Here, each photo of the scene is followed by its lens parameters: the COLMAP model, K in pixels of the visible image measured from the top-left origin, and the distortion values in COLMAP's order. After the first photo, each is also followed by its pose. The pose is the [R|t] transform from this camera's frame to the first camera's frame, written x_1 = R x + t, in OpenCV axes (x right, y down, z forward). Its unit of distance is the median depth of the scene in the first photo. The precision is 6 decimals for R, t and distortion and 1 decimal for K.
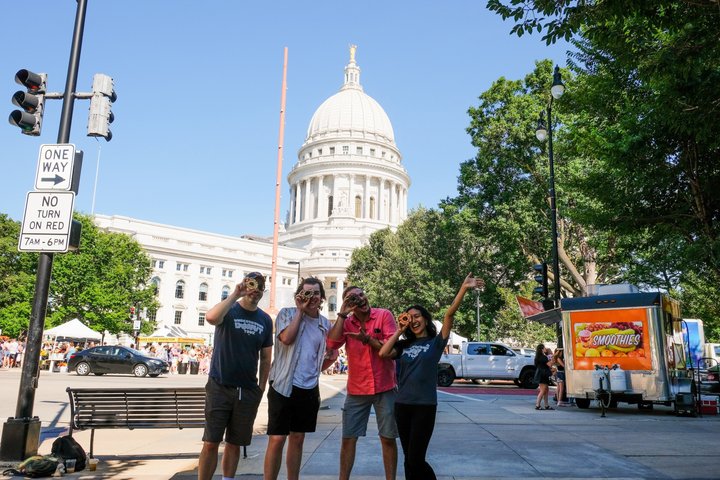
lens RADIAL K [[724.4, 0, 350.0], [0, 724.4, 240.8], [0, 0, 1]] dist [-0.004059, 0.013076]
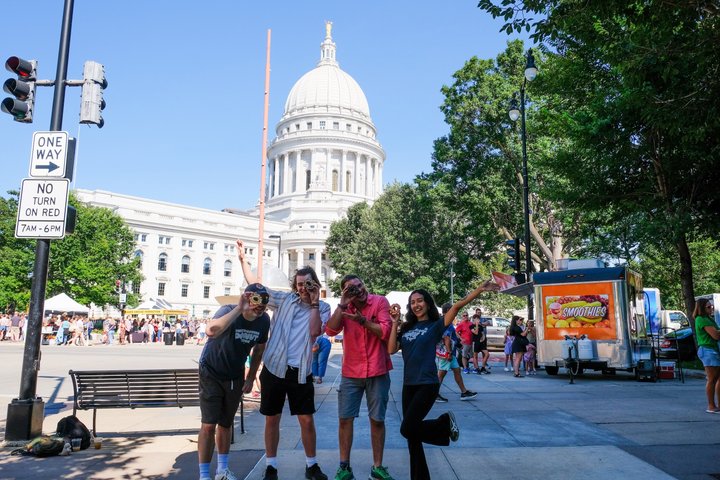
lens RADIAL K [[697.3, 0, 361.1], [0, 697.3, 254.2], [0, 0, 1]] dist [-0.025883, 0.023070]
pose [[0.998610, -0.007791, 0.052136, -0.006547], [0.004515, 0.998025, 0.062659, -0.006380], [-0.052521, -0.062337, 0.996672, -0.000739]]
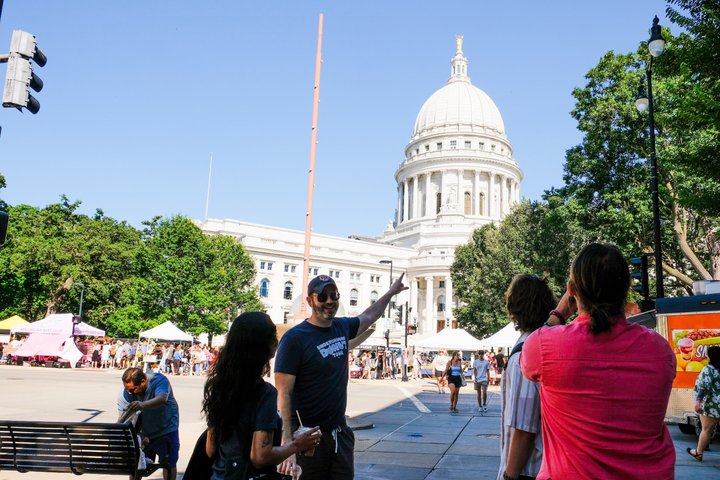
lens RADIAL K [[697.3, 0, 361.1], [0, 697.3, 254.2], [0, 0, 1]] dist [-0.025883, 0.023070]
pose [[0.983890, -0.018663, -0.177800, 0.053116], [0.021693, 0.999650, 0.015115, 0.005850], [0.177455, -0.018728, 0.983951, 0.090611]]
